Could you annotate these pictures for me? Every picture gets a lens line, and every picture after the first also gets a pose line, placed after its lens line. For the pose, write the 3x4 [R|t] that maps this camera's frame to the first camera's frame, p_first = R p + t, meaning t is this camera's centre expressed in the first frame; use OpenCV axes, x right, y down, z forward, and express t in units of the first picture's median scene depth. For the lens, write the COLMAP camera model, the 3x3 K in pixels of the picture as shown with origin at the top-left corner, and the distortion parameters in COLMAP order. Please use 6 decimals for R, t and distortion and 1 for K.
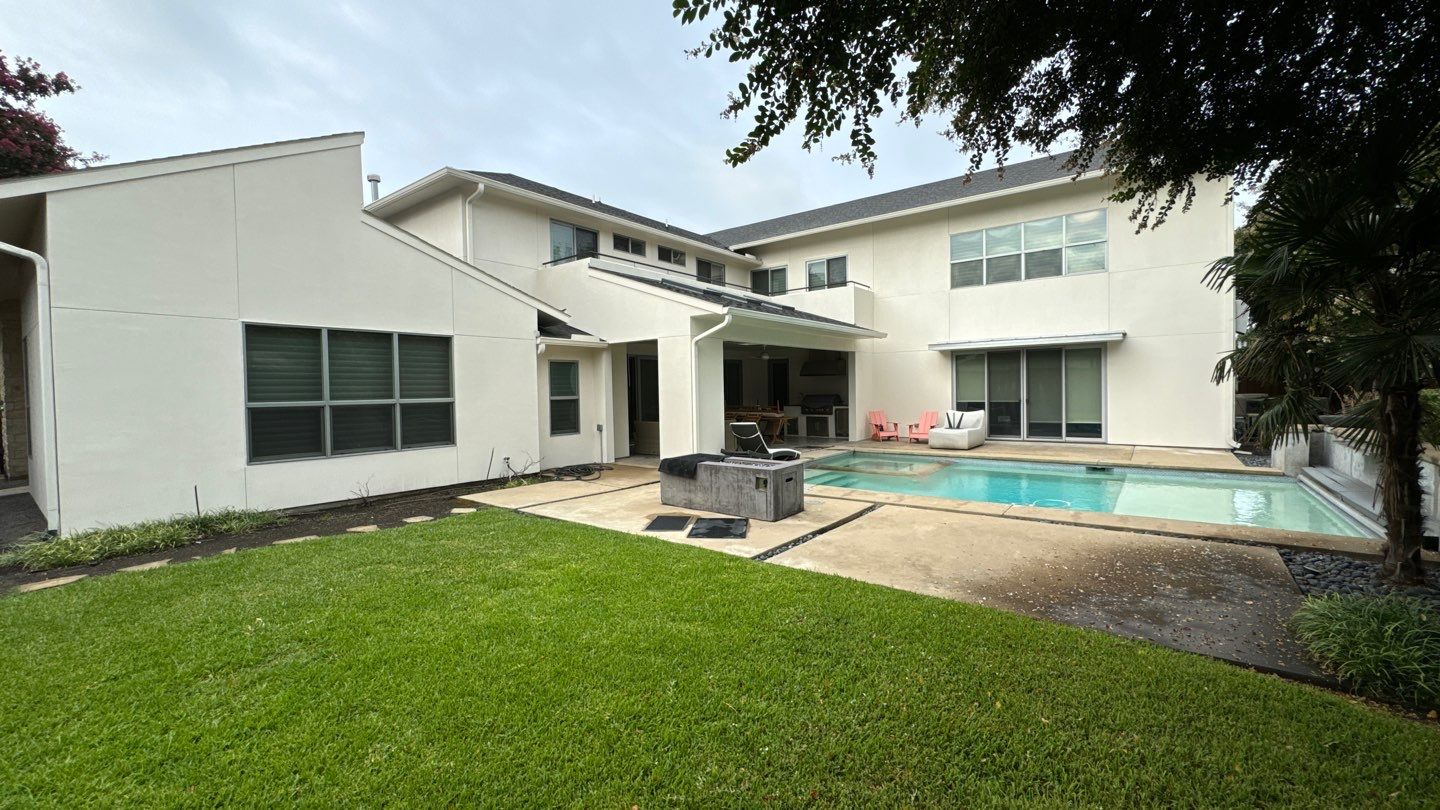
lens RADIAL K [[564.8, 0, 720.0], [0, 564.8, 405.0], [0, 0, 1]] dist [0.002323, 0.000042]
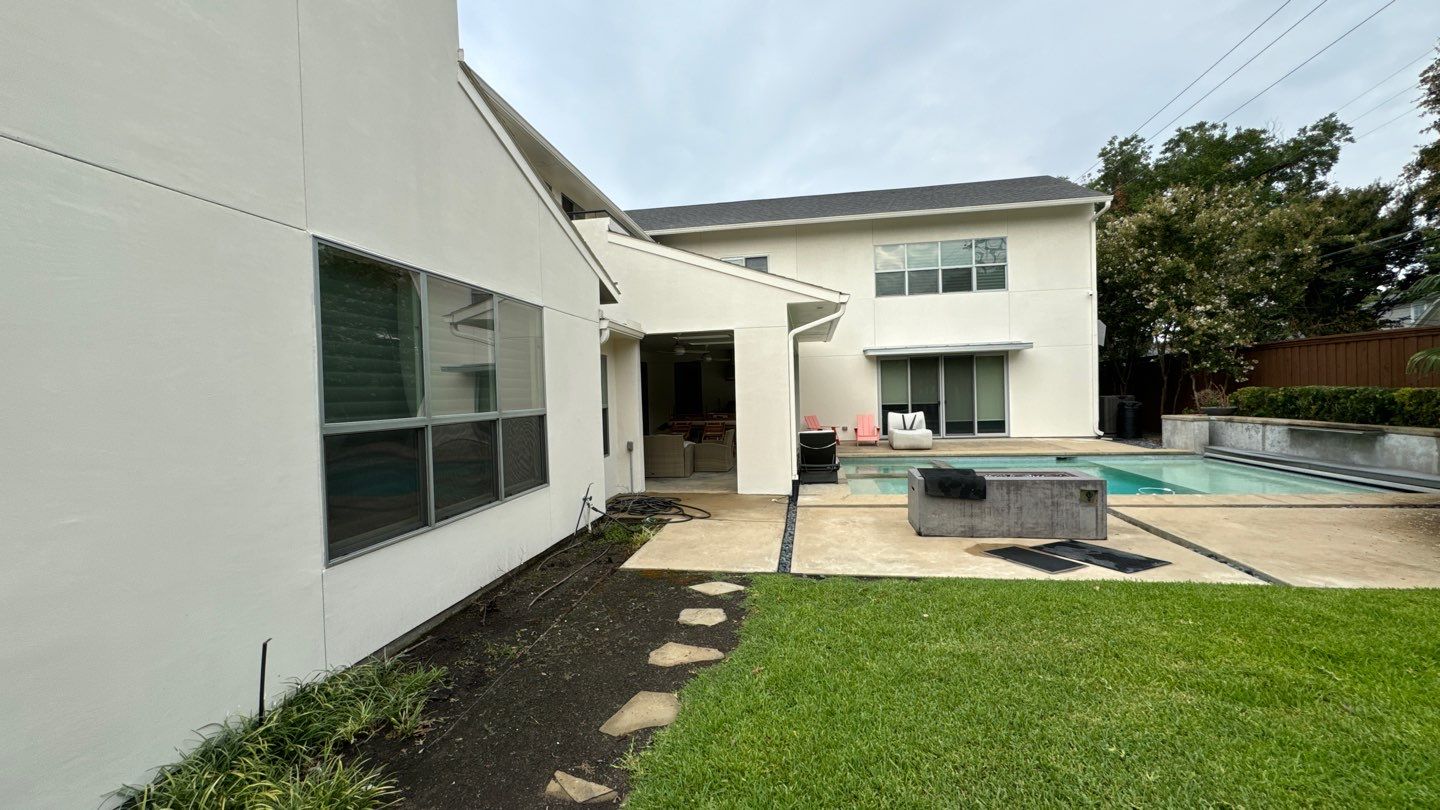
lens RADIAL K [[569.8, 0, 720.0], [0, 569.8, 405.0], [0, 0, 1]] dist [-0.002297, -0.000252]
pose [[0.880611, -0.018812, 0.473466, -0.403037], [0.026604, 0.999598, -0.009767, -0.003046], [-0.473092, 0.021197, 0.880758, 0.245007]]
